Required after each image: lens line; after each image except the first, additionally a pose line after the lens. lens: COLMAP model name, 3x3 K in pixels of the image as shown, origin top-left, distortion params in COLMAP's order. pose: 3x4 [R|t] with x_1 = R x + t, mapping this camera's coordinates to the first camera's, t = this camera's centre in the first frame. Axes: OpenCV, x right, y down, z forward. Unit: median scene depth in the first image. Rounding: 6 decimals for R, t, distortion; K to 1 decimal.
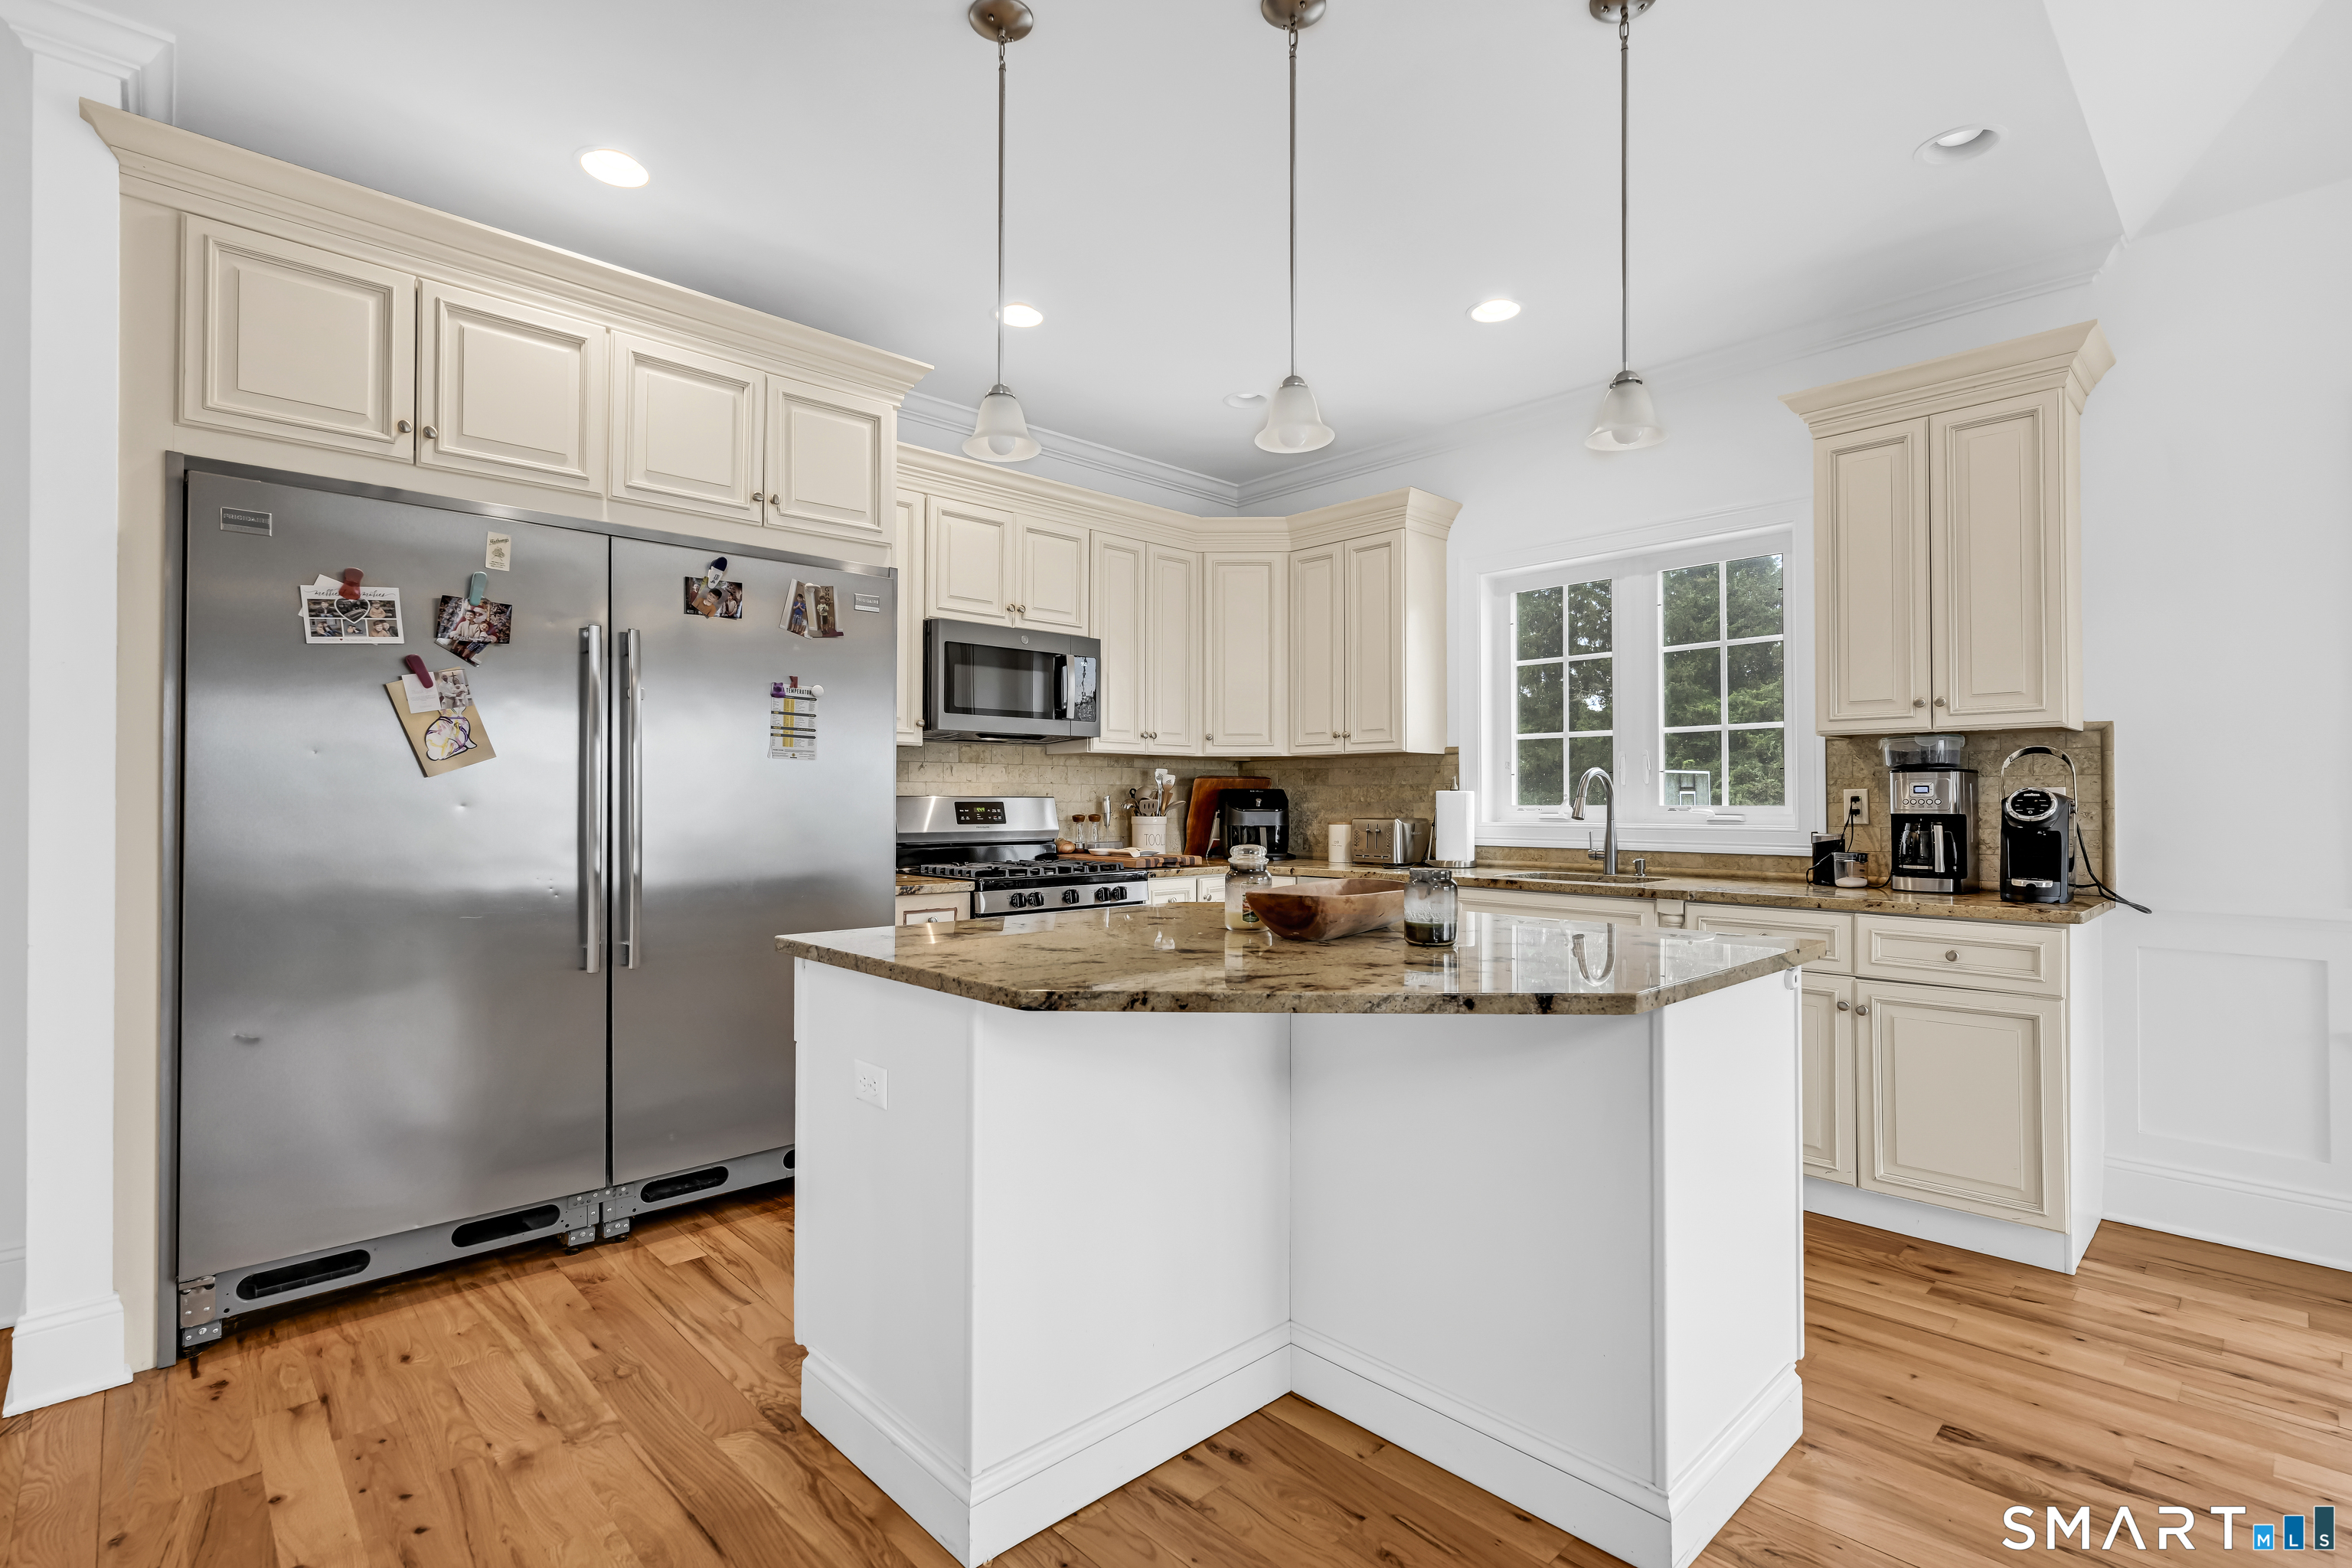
lens RADIAL K [[1089.5, 0, 1178.0], [0, 1089.5, 786.0], [0, 0, 1]] dist [0.001202, -0.001054]
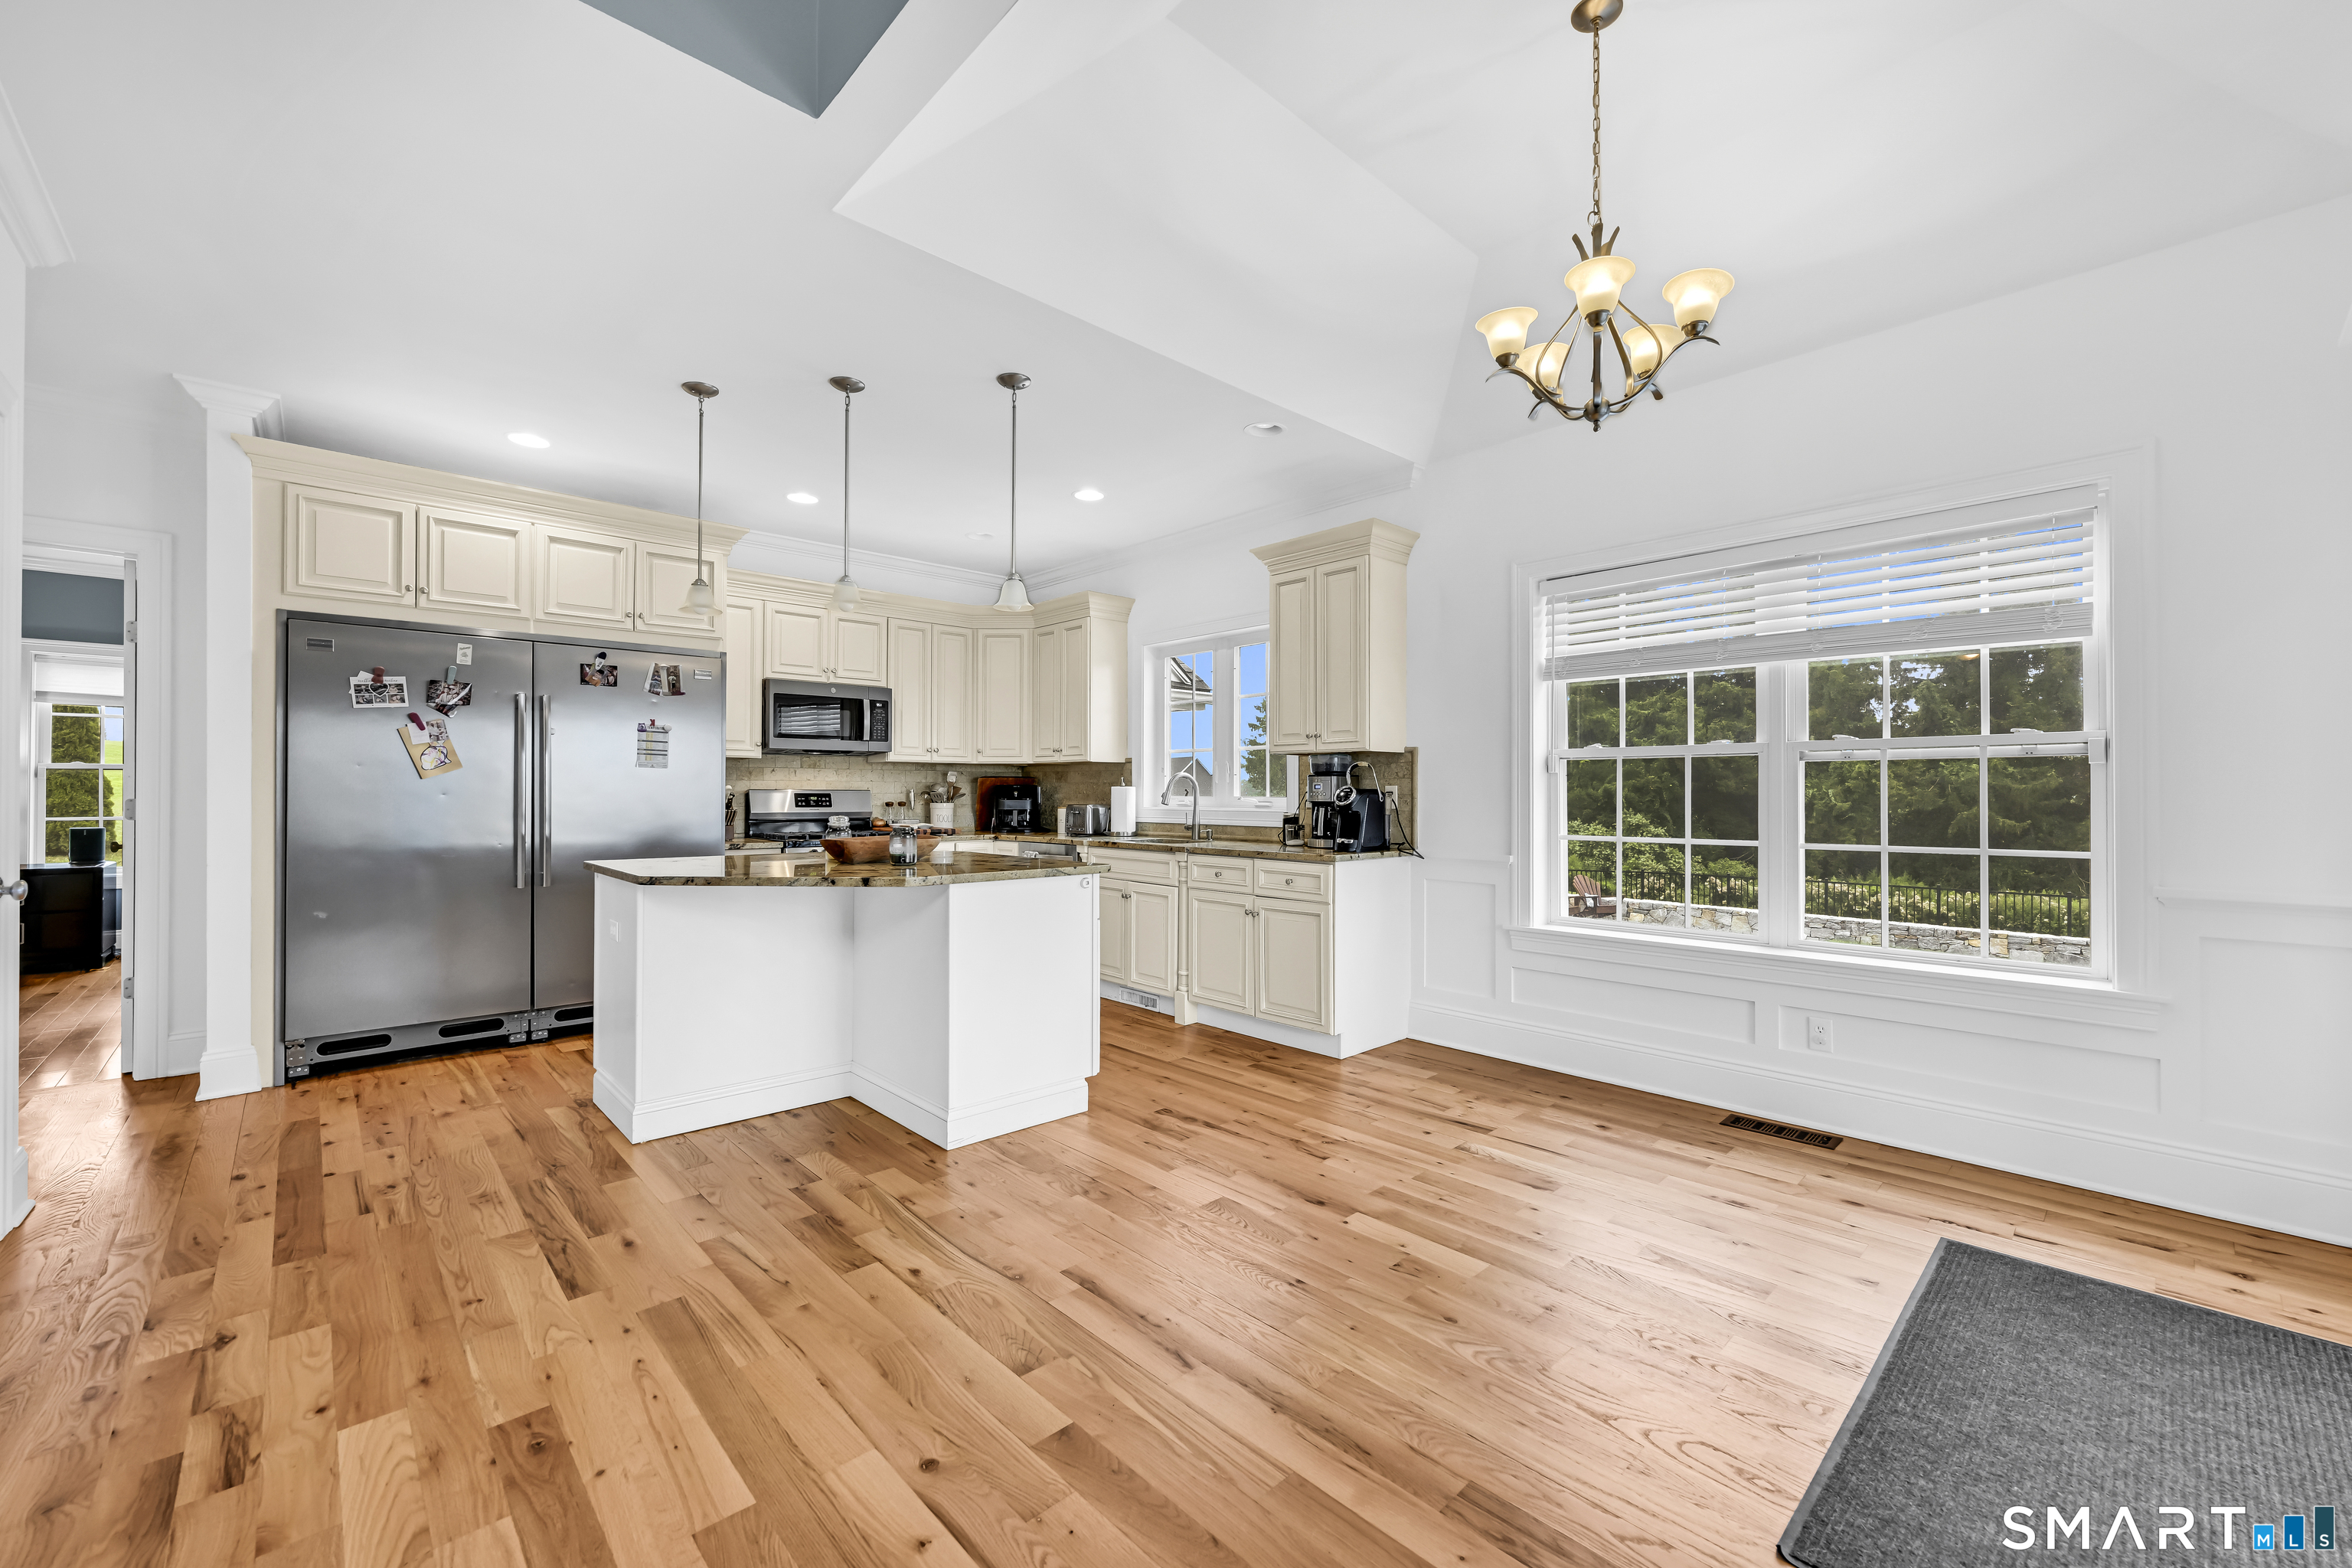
lens RADIAL K [[930.9, 0, 1173.4], [0, 930.9, 786.3], [0, 0, 1]] dist [0.000873, 0.000165]
pose [[0.999927, 0.001498, -0.011953, 0.529075], [-0.001419, 0.999977, 0.006619, -0.007429], [0.011963, -0.006601, 0.999907, -0.492516]]
